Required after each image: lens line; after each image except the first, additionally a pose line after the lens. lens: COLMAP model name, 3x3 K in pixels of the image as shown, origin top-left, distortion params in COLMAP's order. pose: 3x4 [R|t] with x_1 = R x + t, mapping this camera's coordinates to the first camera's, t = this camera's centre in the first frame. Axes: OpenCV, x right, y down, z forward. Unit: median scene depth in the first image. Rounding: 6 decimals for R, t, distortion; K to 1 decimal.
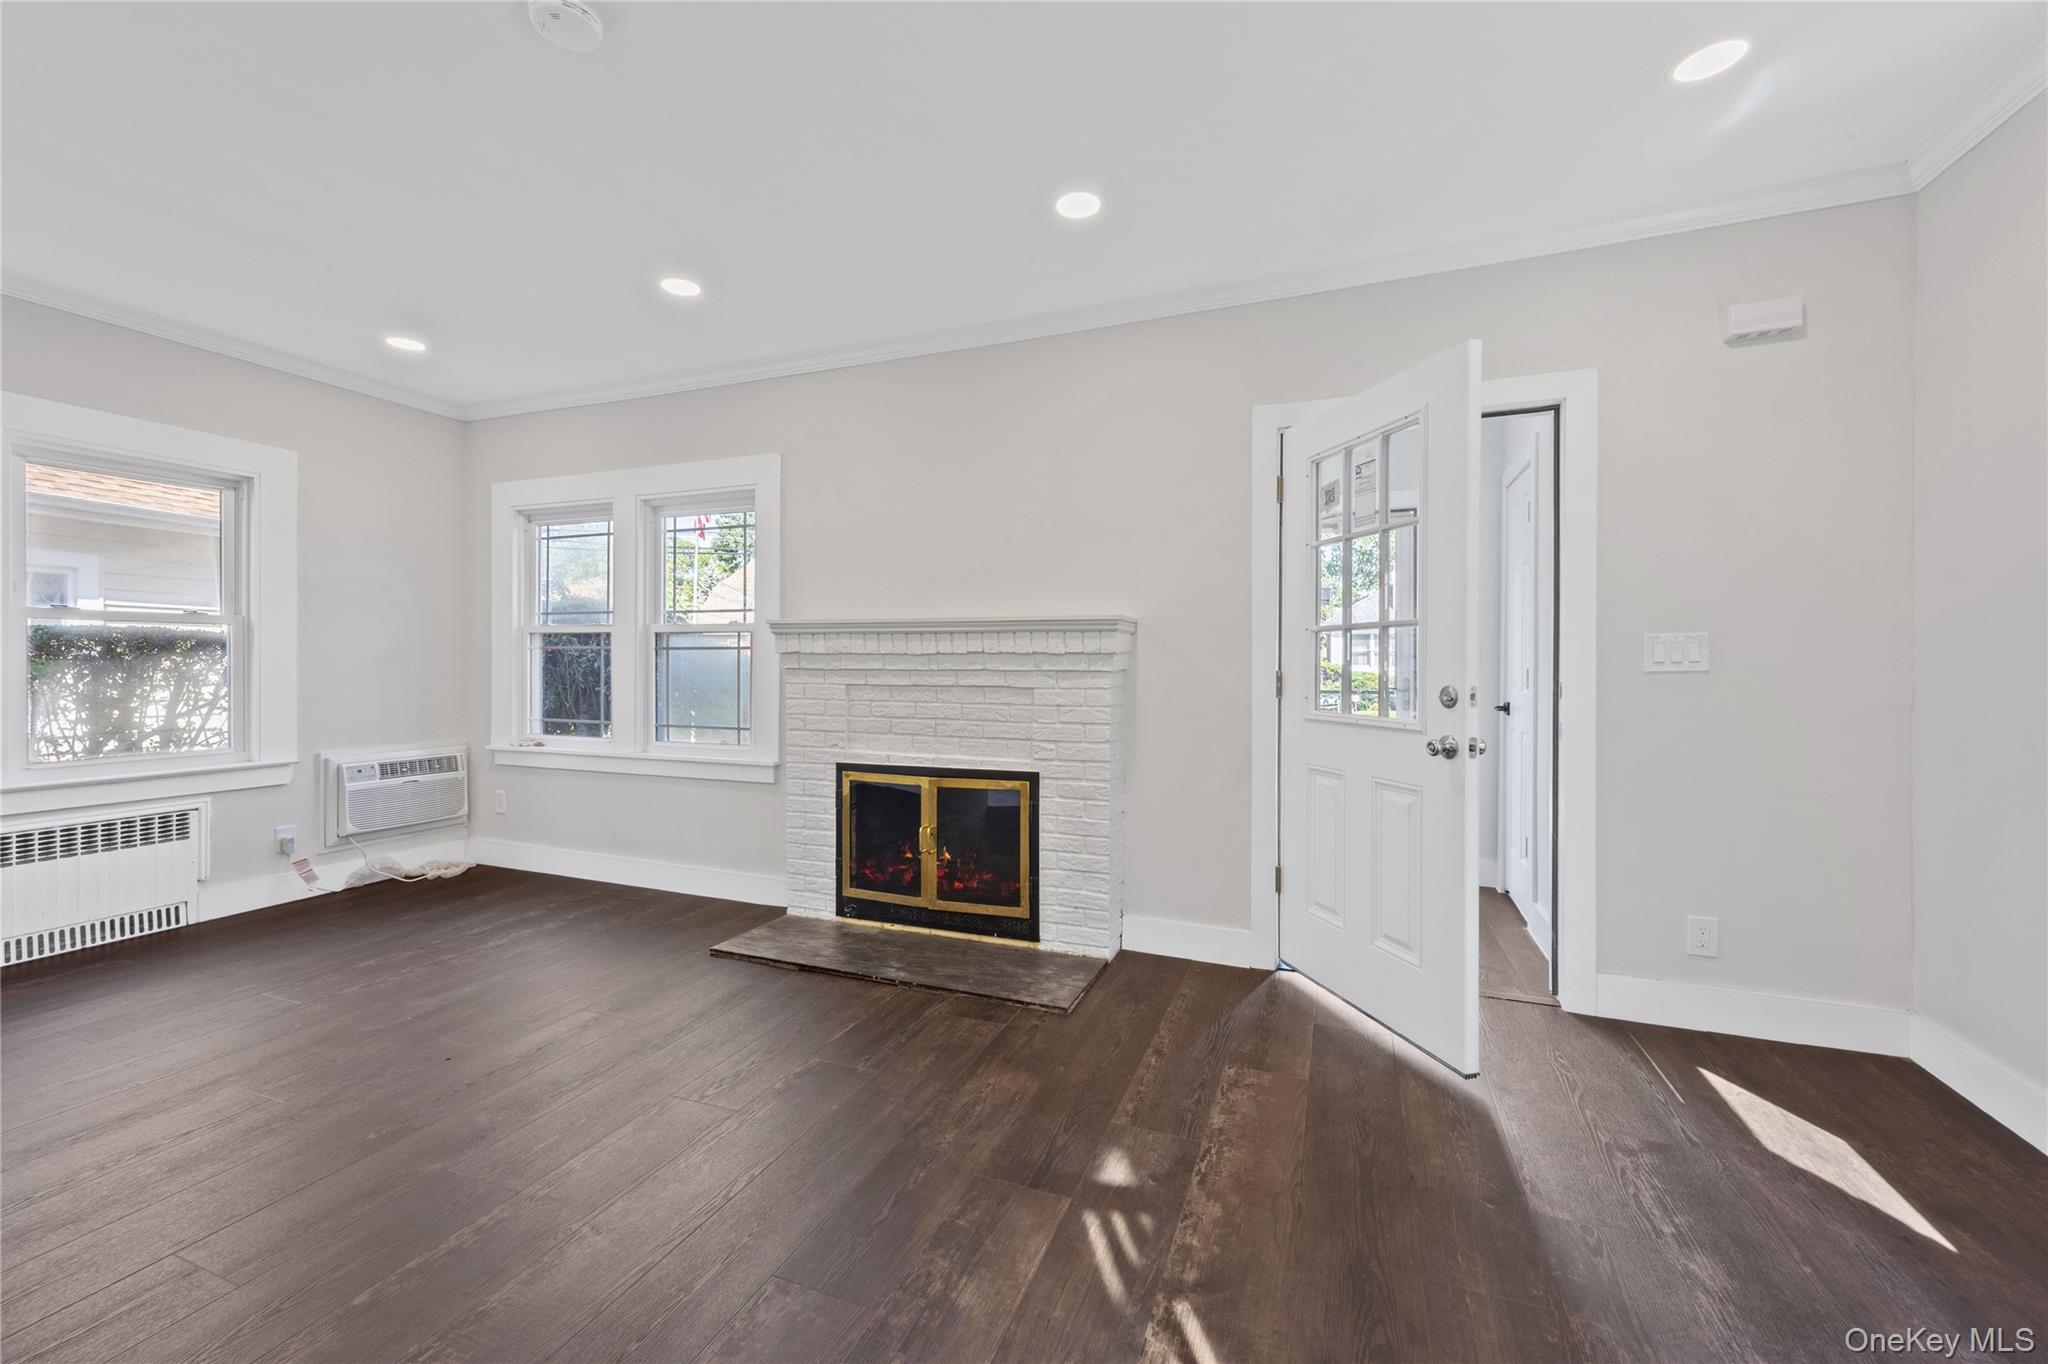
lens RADIAL K [[811.5, 0, 1021.4], [0, 811.5, 667.3], [0, 0, 1]] dist [0.002634, -0.000161]
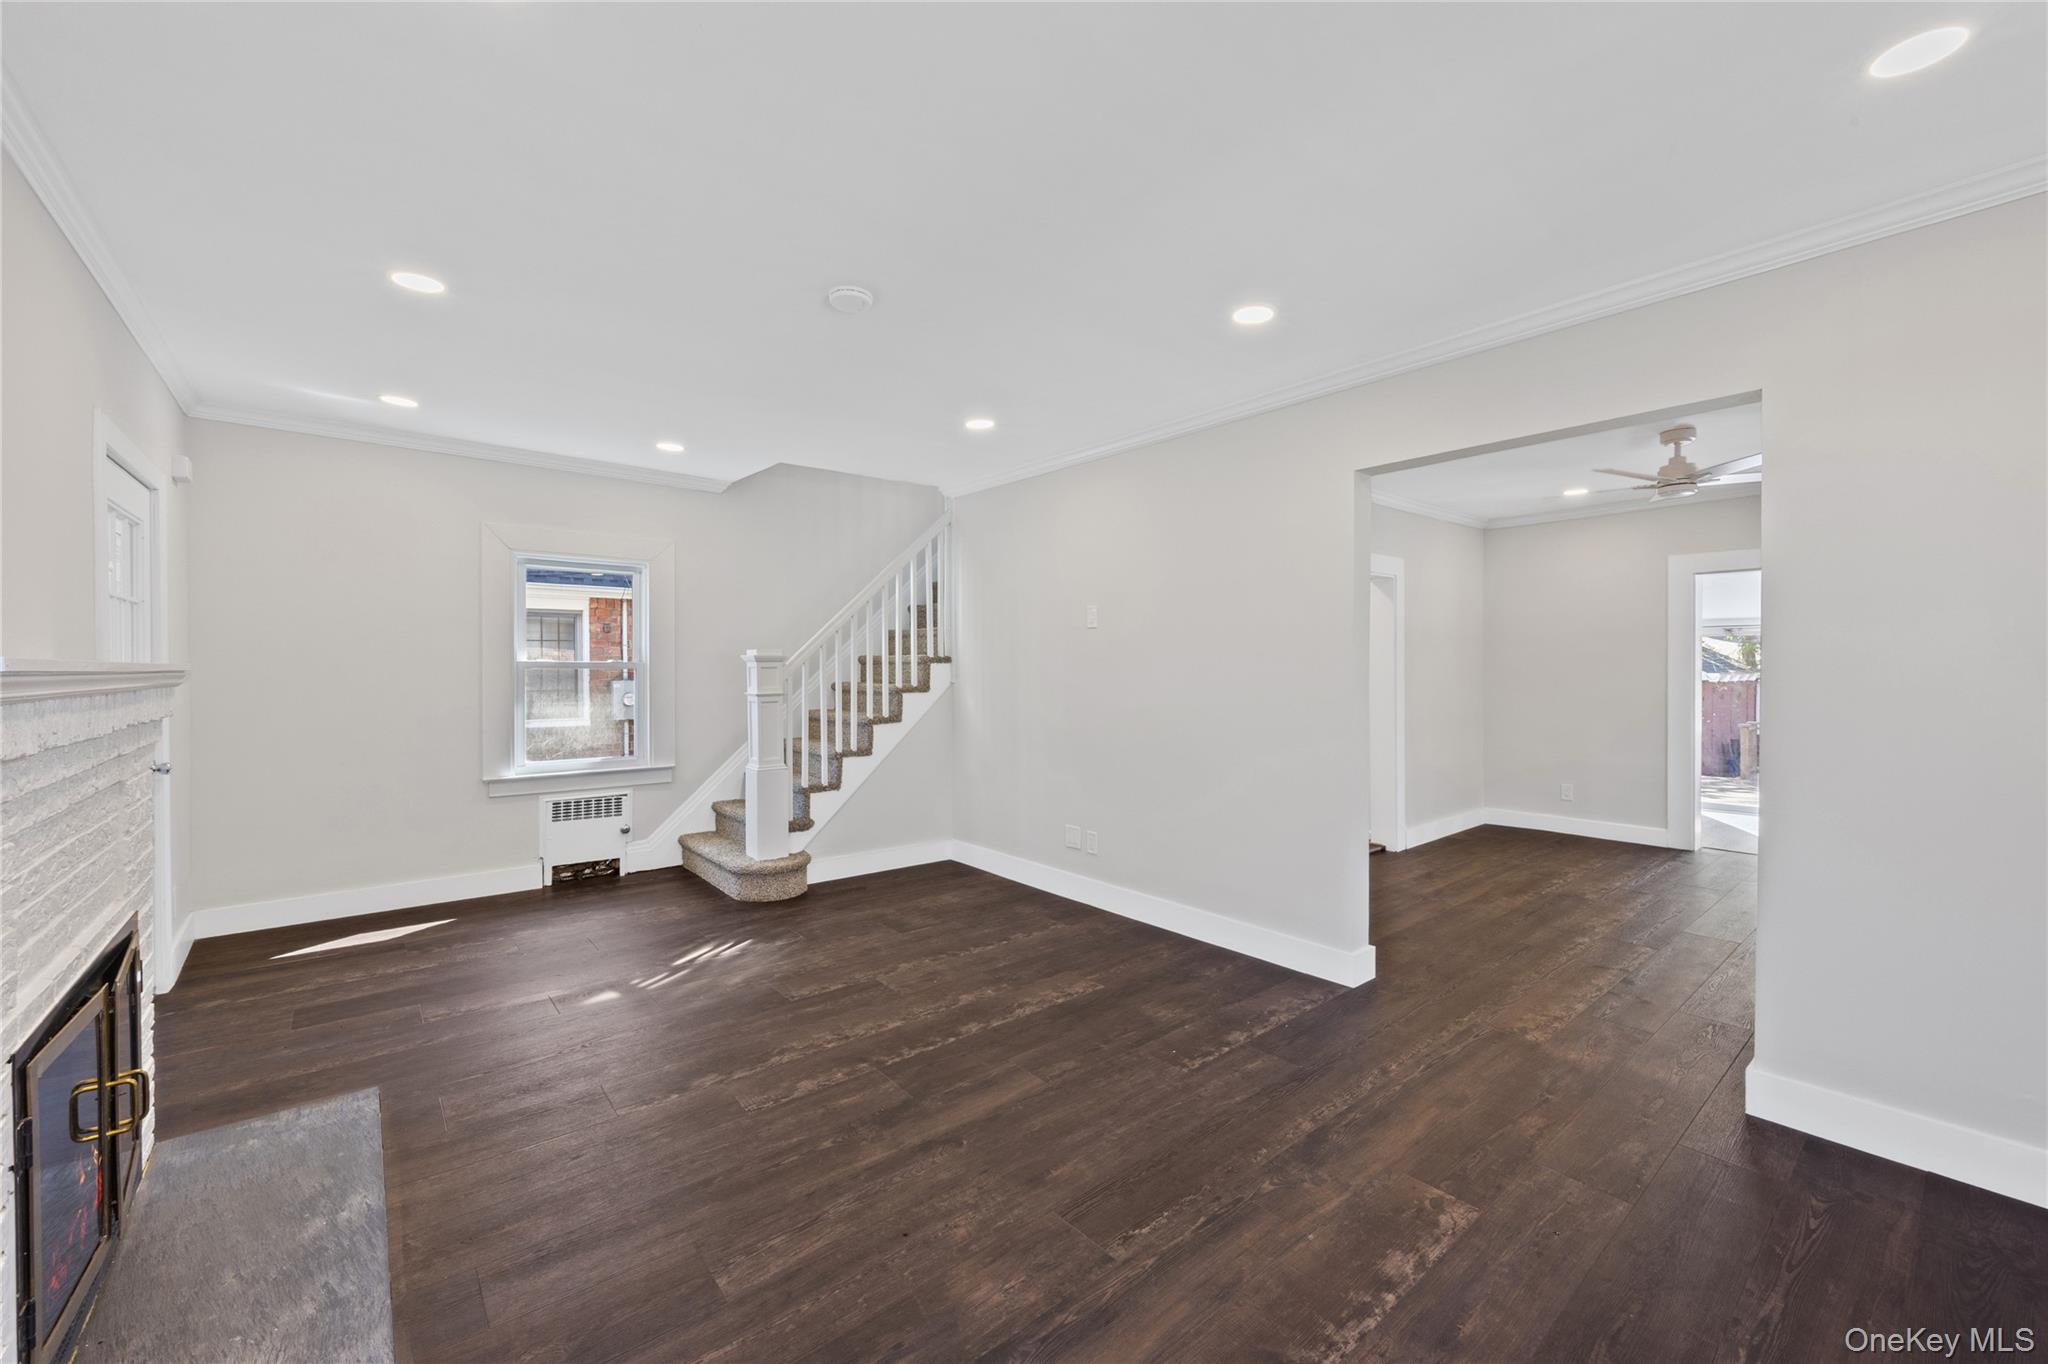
lens RADIAL K [[811.5, 0, 1029.9], [0, 811.5, 671.1], [0, 0, 1]] dist [0.002634, -0.000161]
pose [[-0.878803, -0.005877, 0.477148, -0.841402], [-0.000354, 0.999932, 0.011665, -0.060565], [-0.477184, 0.010082, -0.878745, 1.158244]]
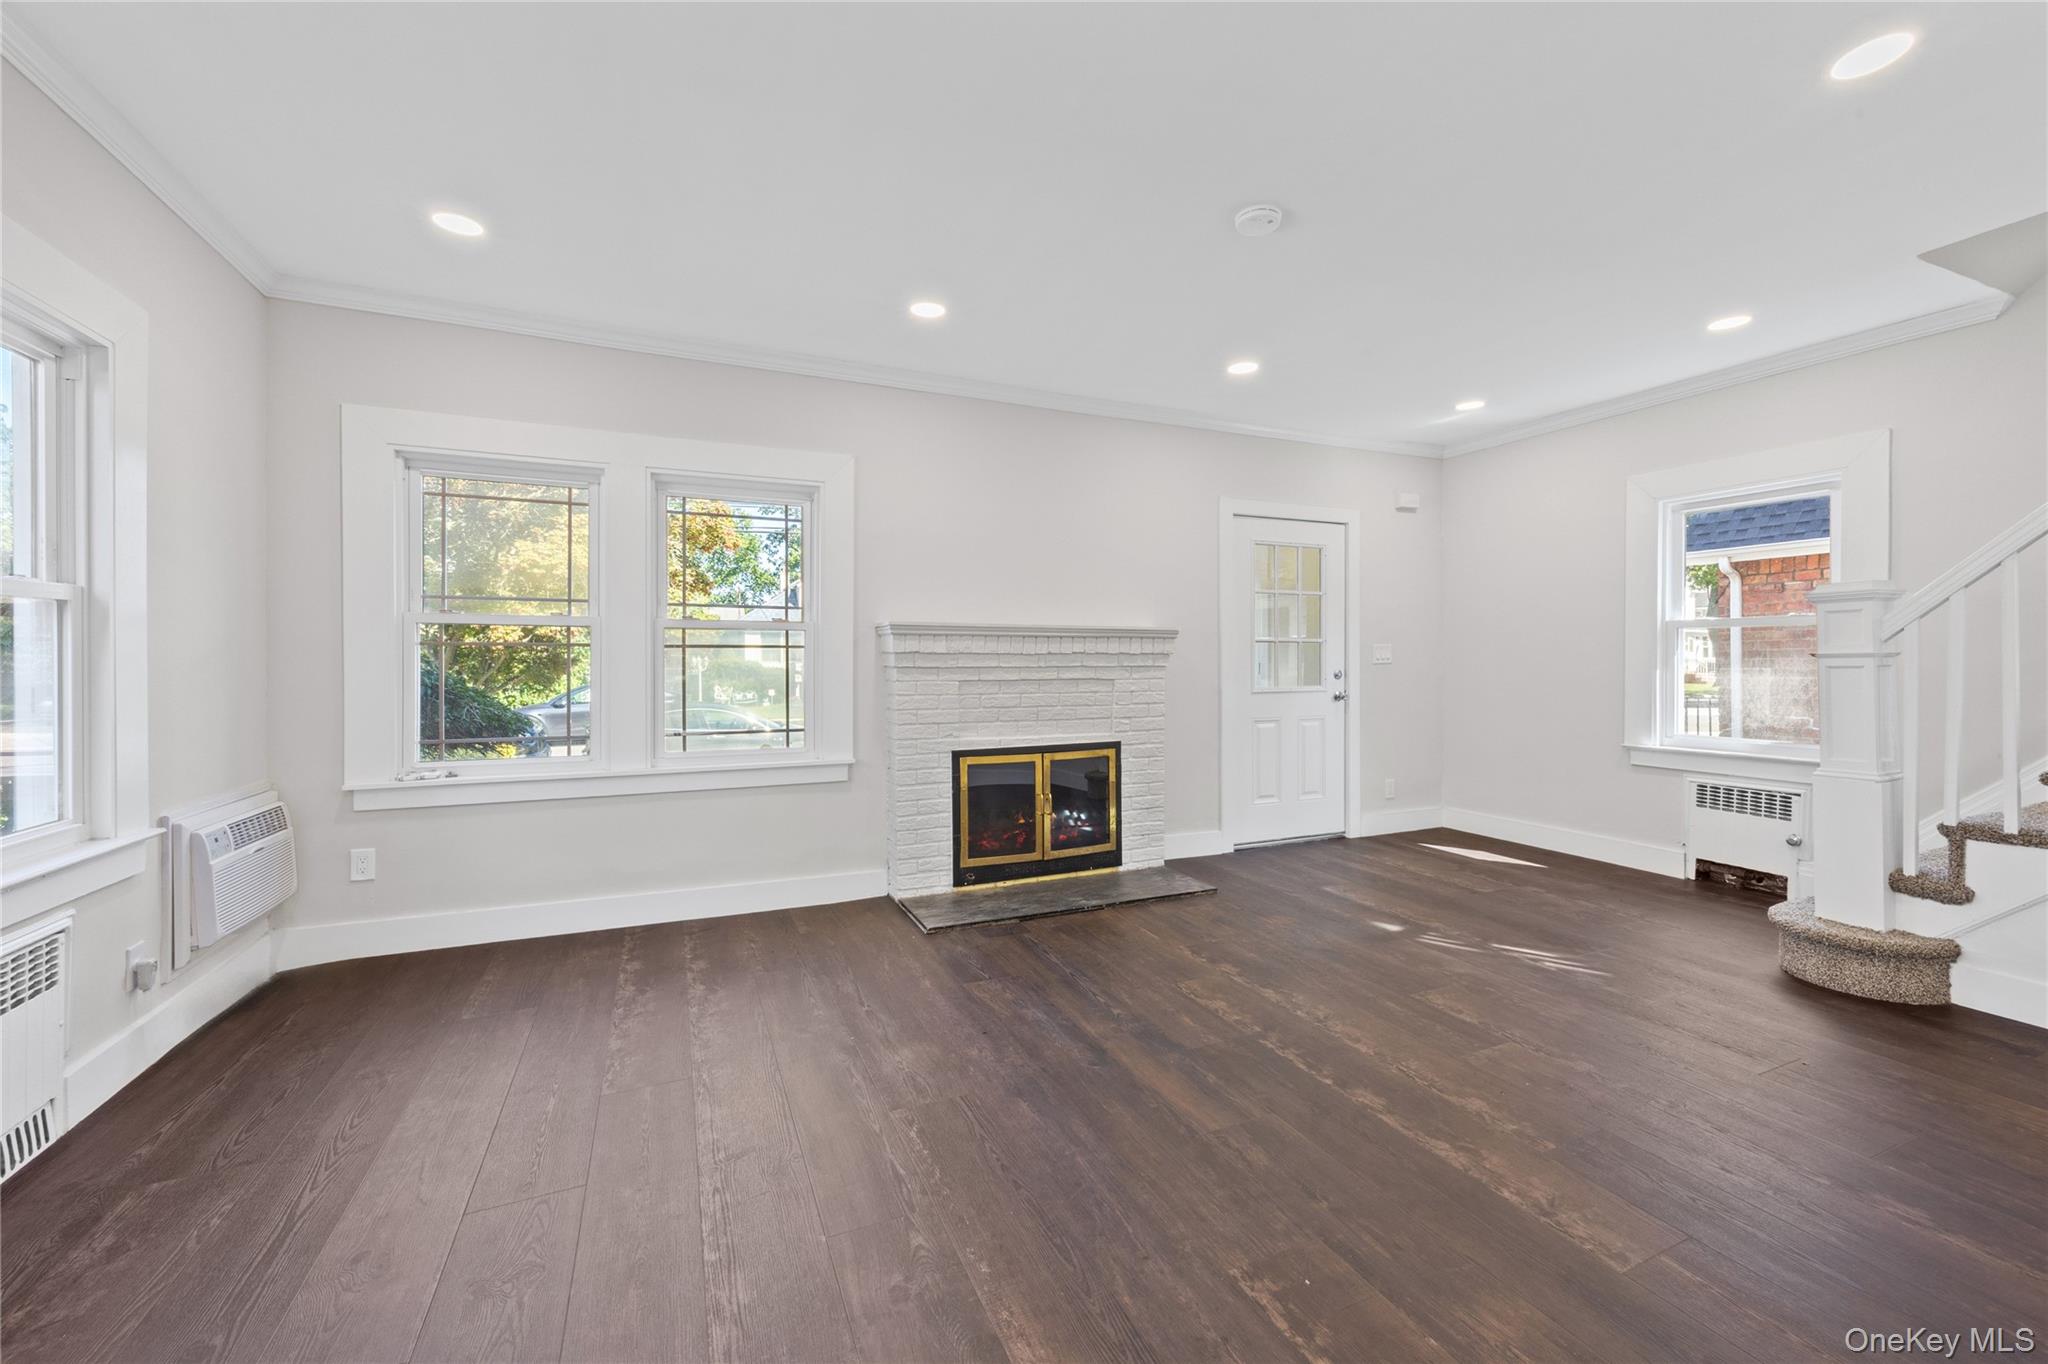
lens RADIAL K [[811.5, 0, 1025.6], [0, 811.5, 661.9], [0, 0, 1]] dist [0.002634, -0.000161]
pose [[0.703338, -0.005011, 0.710838, -1.002703], [0.009153, 0.999956, -0.002008, -0.001818], [-0.710797, 0.007918, 0.703353, 0.146063]]
